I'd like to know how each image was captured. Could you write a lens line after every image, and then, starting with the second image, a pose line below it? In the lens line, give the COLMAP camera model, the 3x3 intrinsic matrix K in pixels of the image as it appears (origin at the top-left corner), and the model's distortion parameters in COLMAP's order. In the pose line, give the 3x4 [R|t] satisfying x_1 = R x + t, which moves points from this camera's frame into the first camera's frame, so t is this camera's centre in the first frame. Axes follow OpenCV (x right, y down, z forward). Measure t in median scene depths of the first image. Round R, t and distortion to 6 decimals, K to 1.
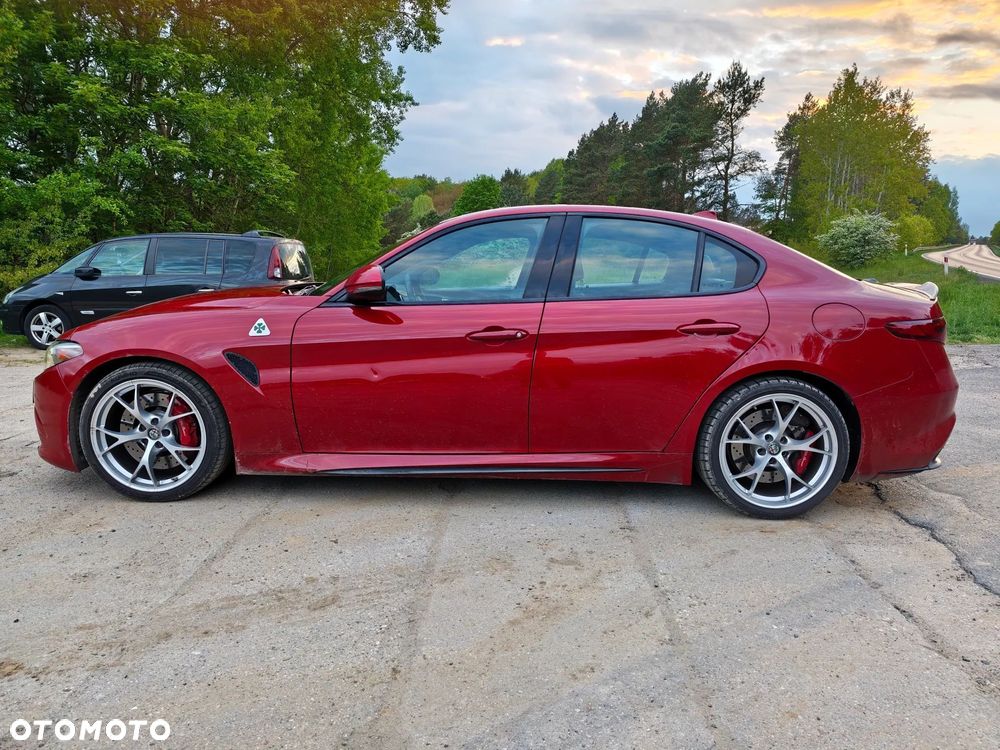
lens RADIAL K [[731.8, 0, 500.0], [0, 731.8, 375.0], [0, 0, 1]] dist [0.002630, -0.008887]
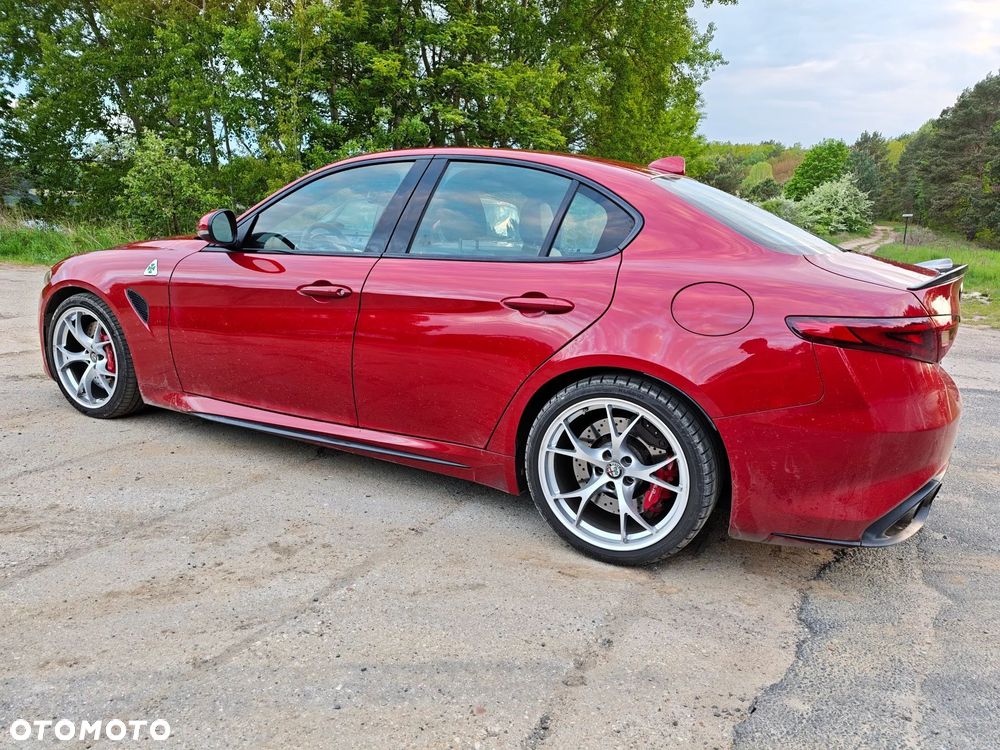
lens RADIAL K [[705.0, 0, 500.0], [0, 705.0, 375.0], [0, 0, 1]] dist [0.004445, -0.007244]
pose [[0.894140, 0.125222, -0.429922, 0.547386], [-0.103297, 0.991889, 0.074071, -0.036725], [0.435710, -0.021820, 0.899823, 0.288238]]
